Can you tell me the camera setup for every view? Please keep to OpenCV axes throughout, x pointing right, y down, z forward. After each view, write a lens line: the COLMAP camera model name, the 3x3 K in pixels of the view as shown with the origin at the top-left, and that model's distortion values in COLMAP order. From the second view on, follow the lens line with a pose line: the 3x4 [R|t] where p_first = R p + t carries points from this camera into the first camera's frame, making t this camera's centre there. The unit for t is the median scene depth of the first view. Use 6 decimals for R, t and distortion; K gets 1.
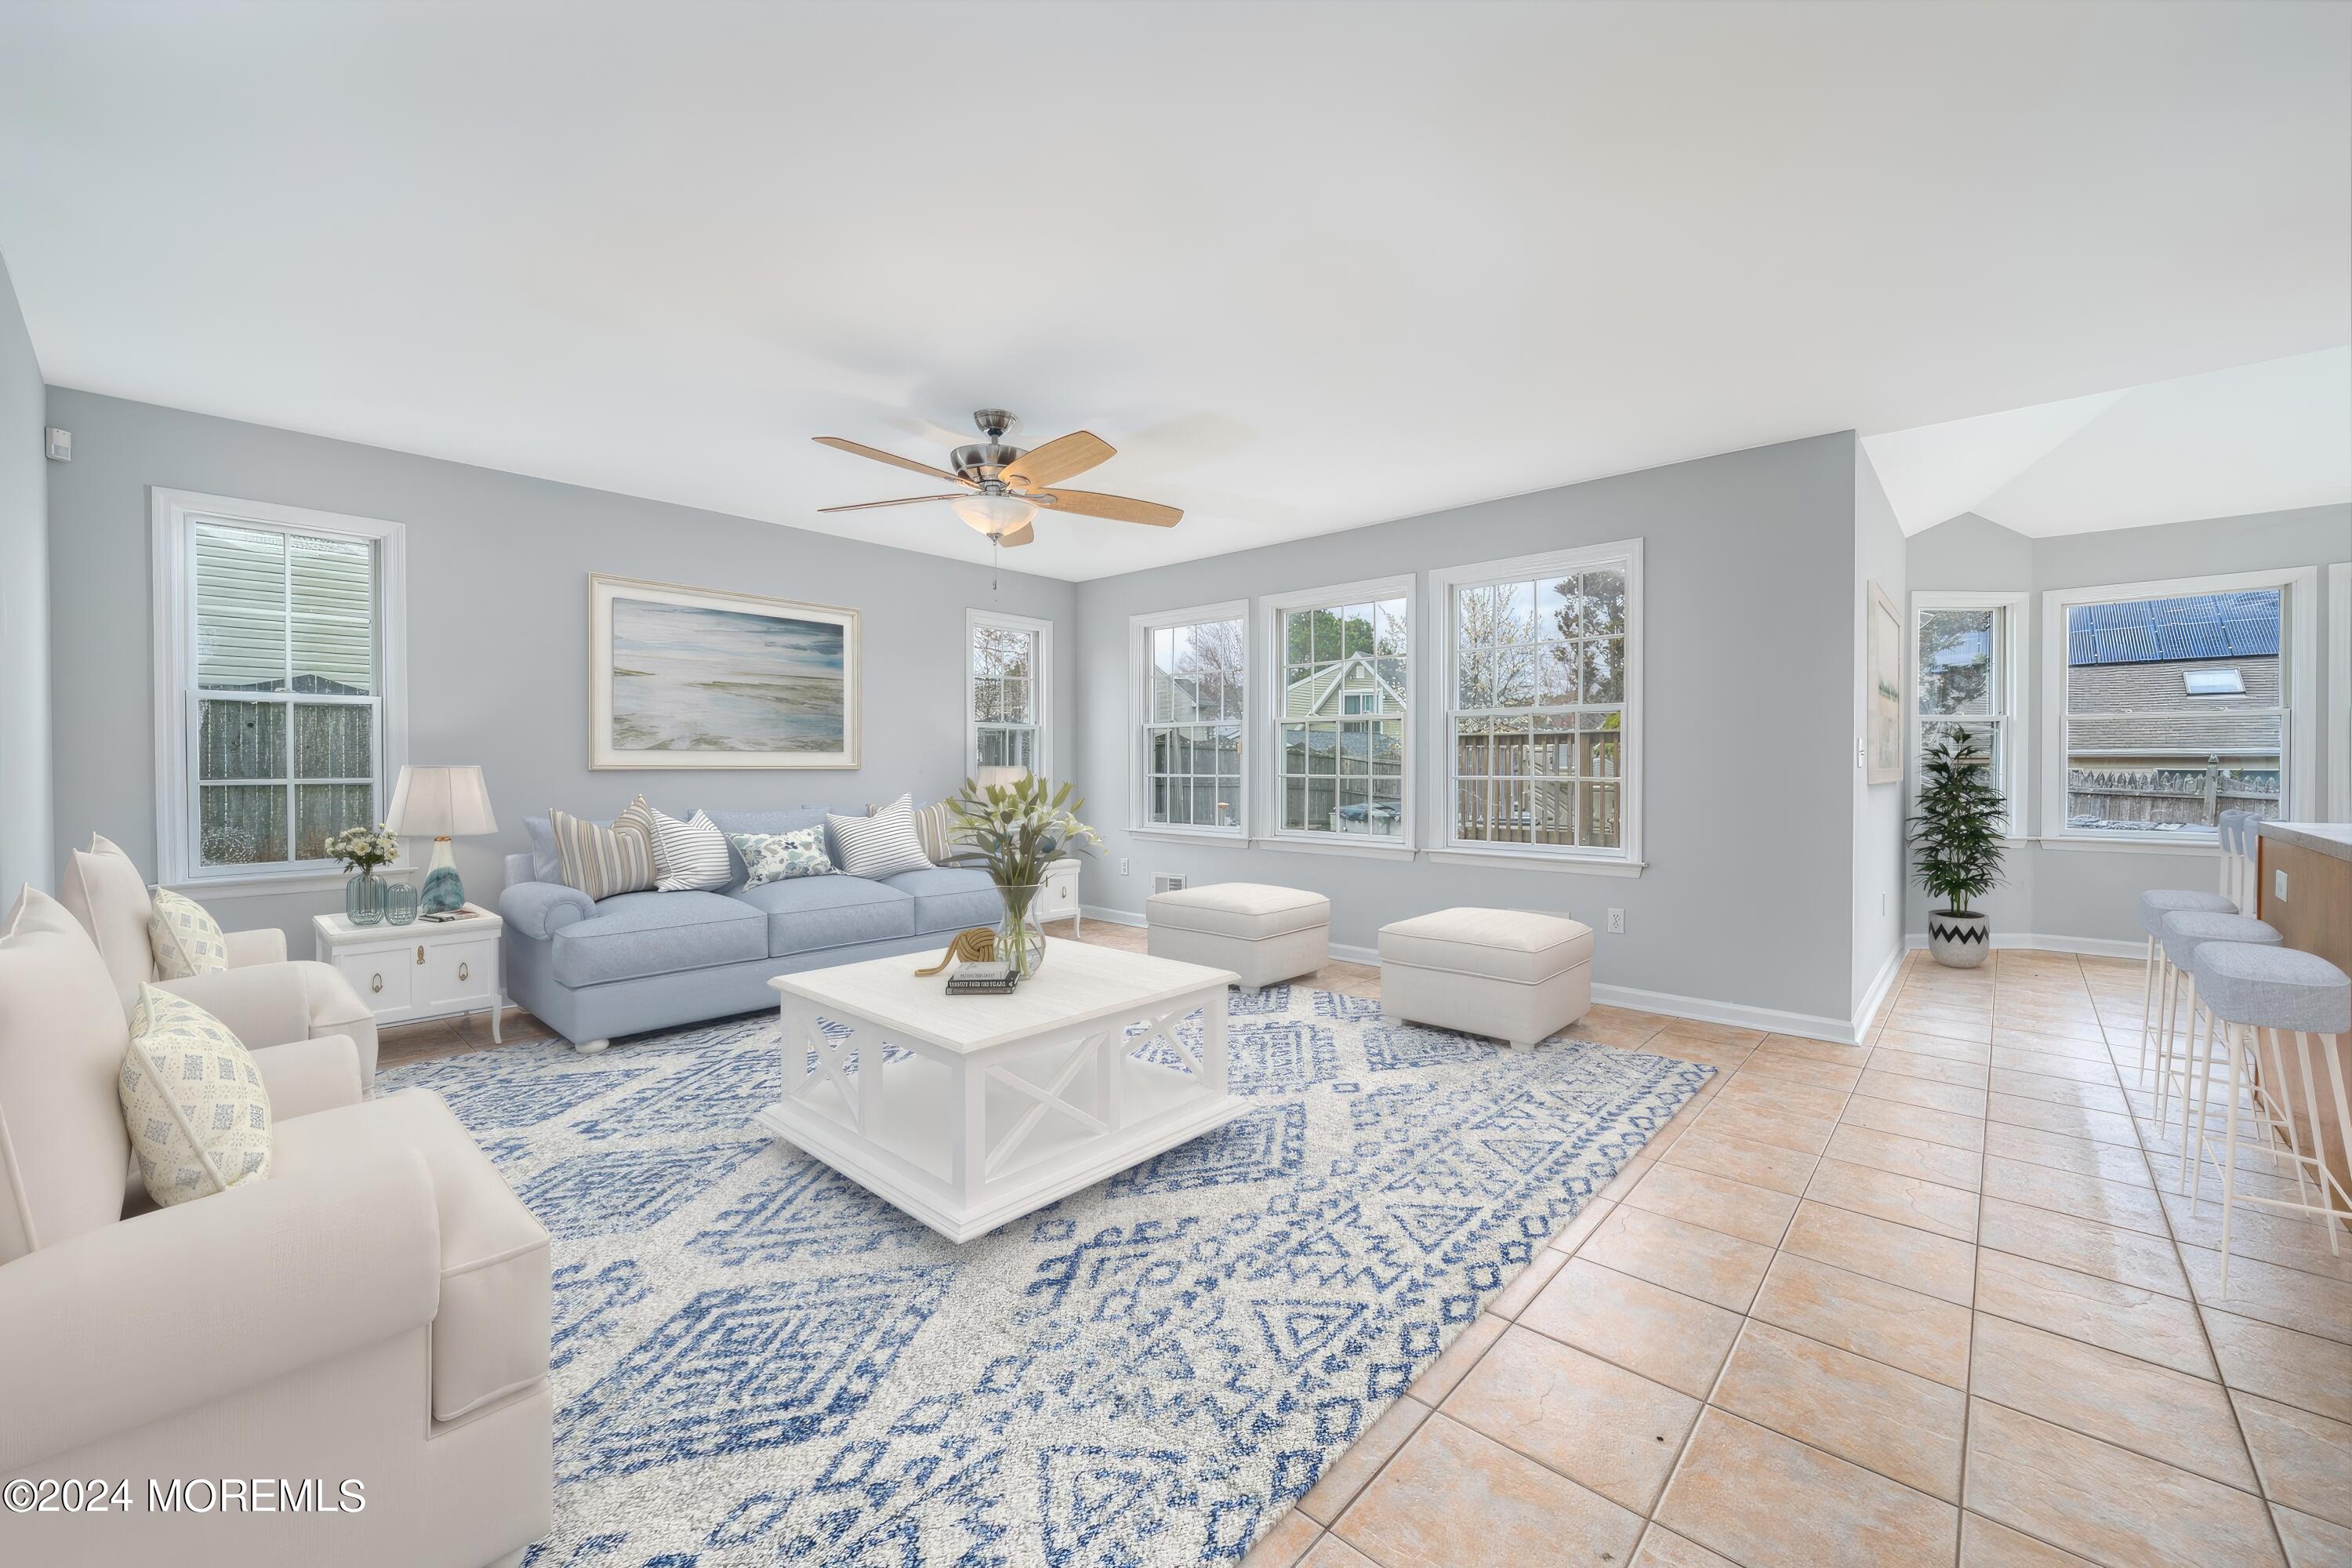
lens RADIAL K [[922.2, 0, 1188.9], [0, 922.2, 733.7], [0, 0, 1]] dist [-0.015696, 0.000536]
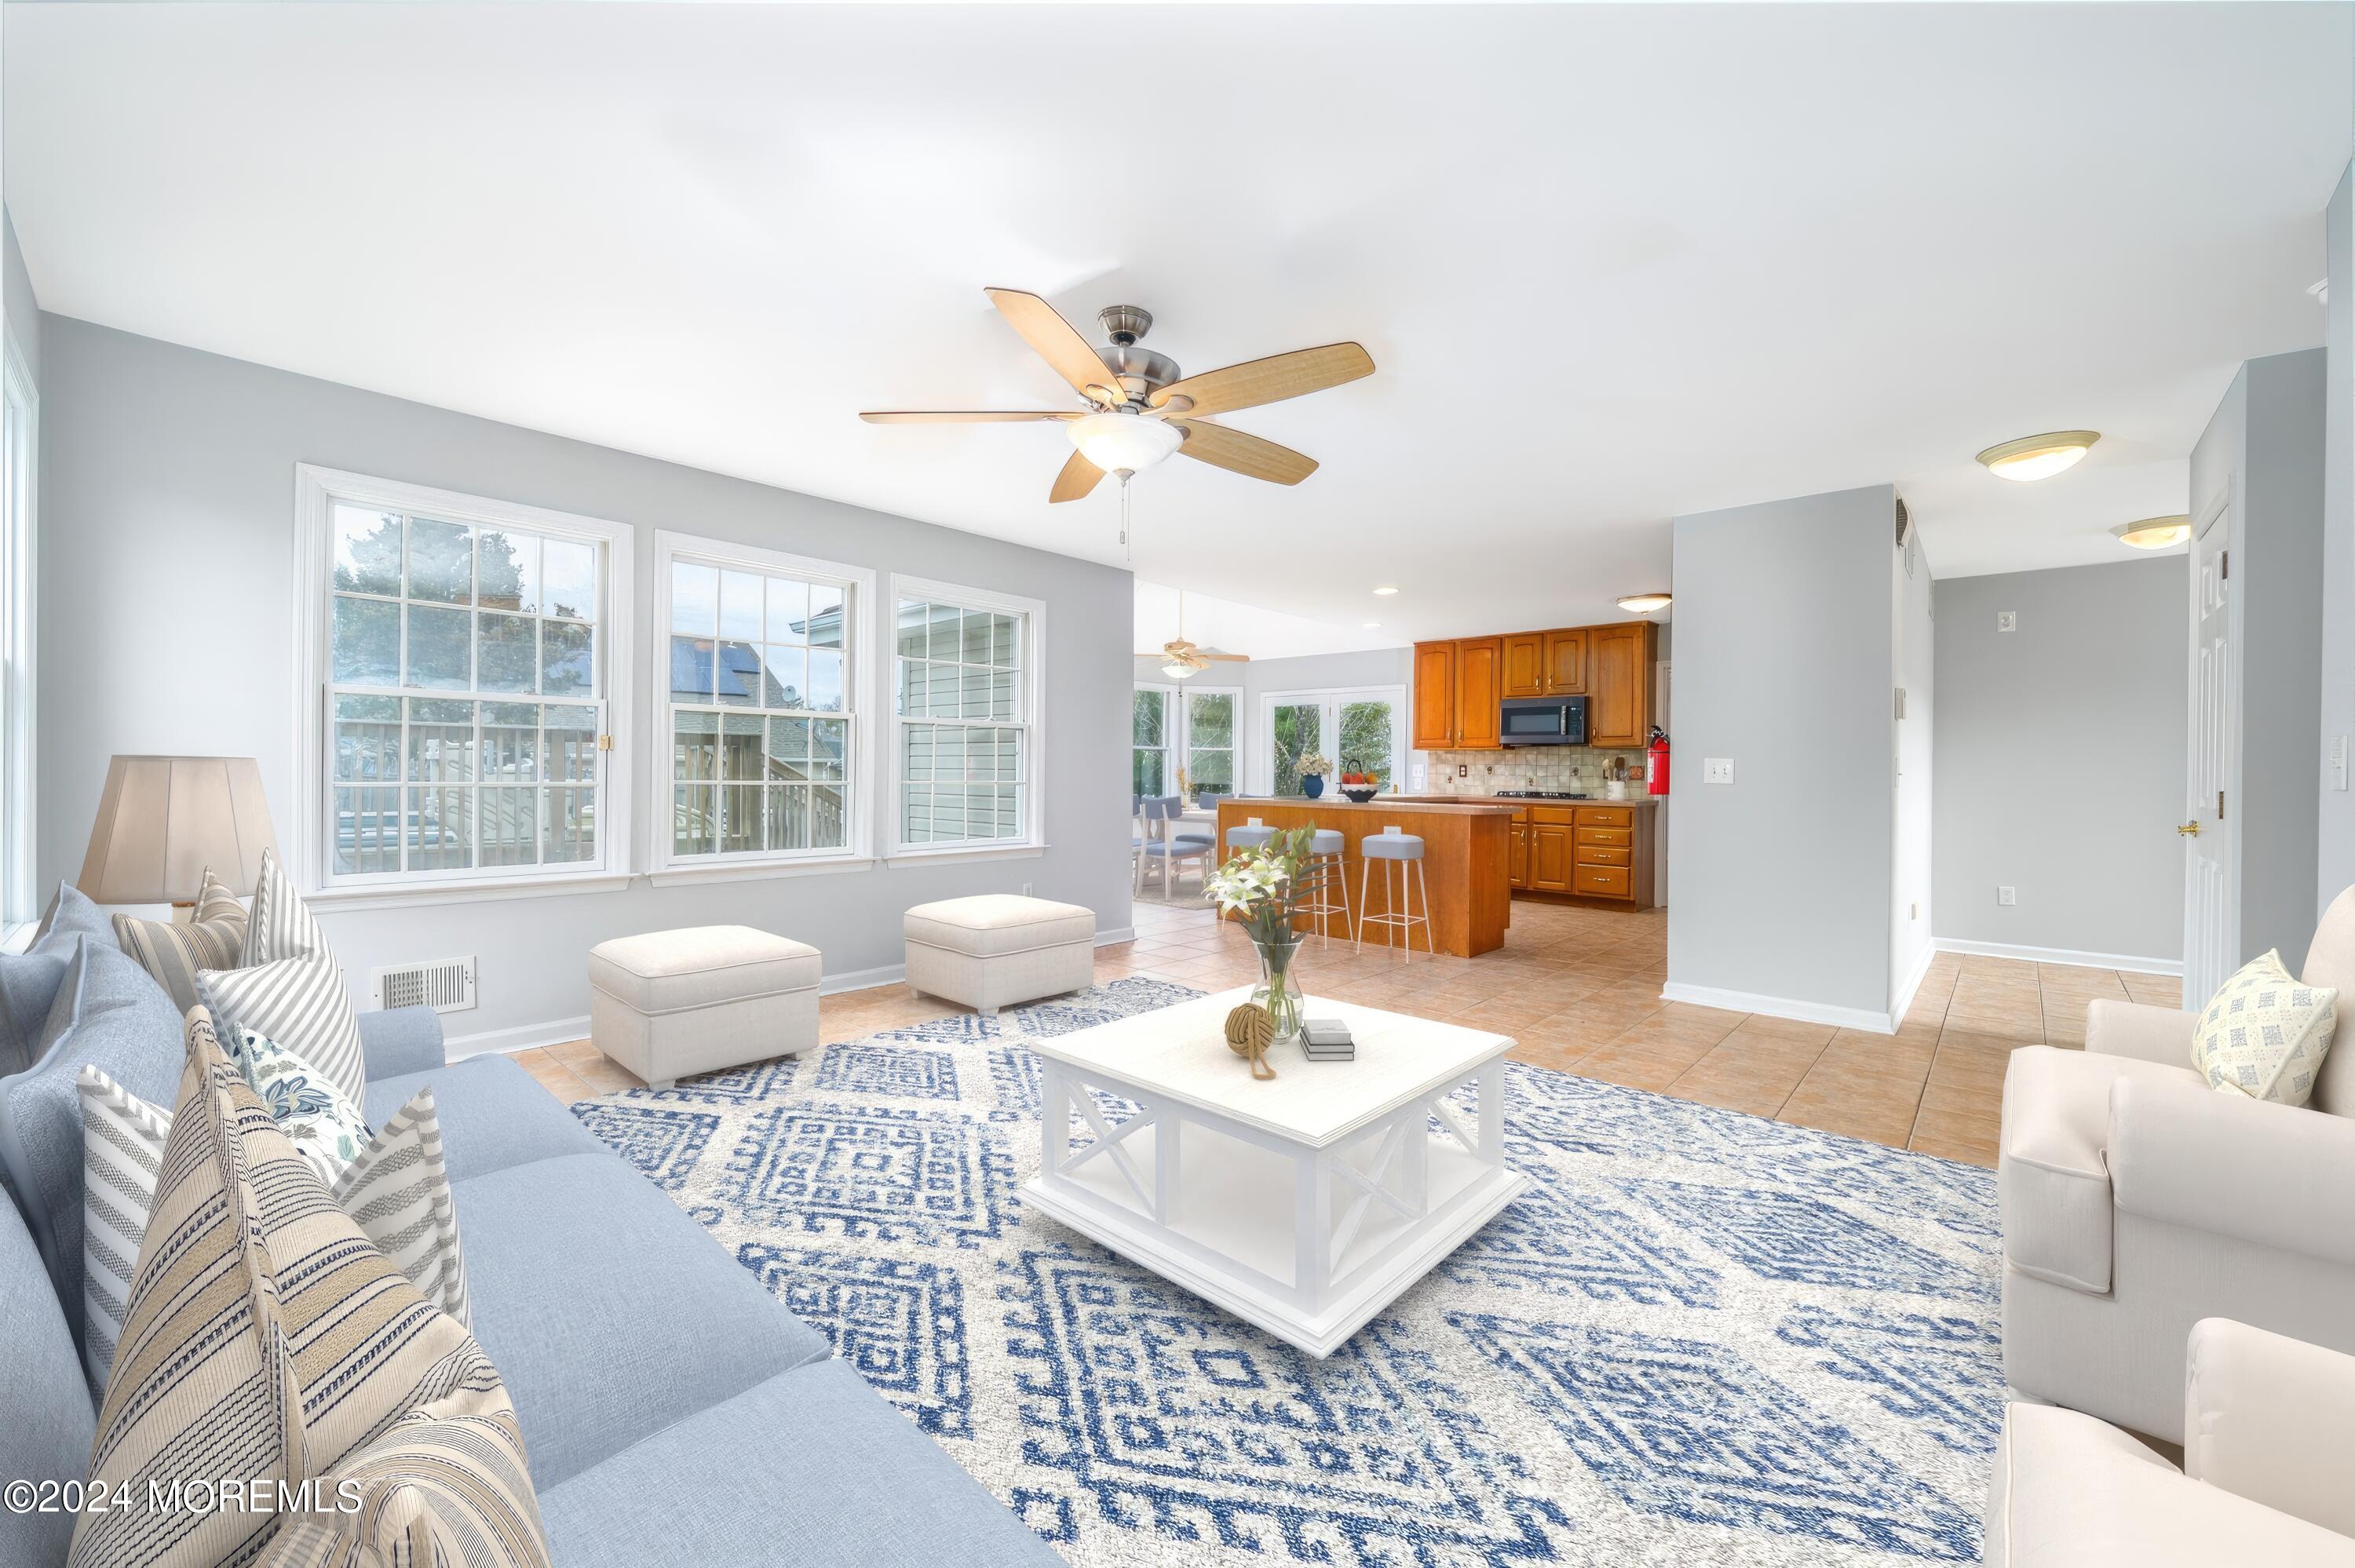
lens RADIAL K [[923.2, 0, 1189.4], [0, 923.2, 778.2], [0, 0, 1]] dist [-0.015696, 0.000536]
pose [[0.012712, -0.008322, 0.999885, -1.026982], [-0.040137, 0.999155, 0.008826, 0.043280], [-0.999113, -0.040245, 0.012367, 1.086983]]
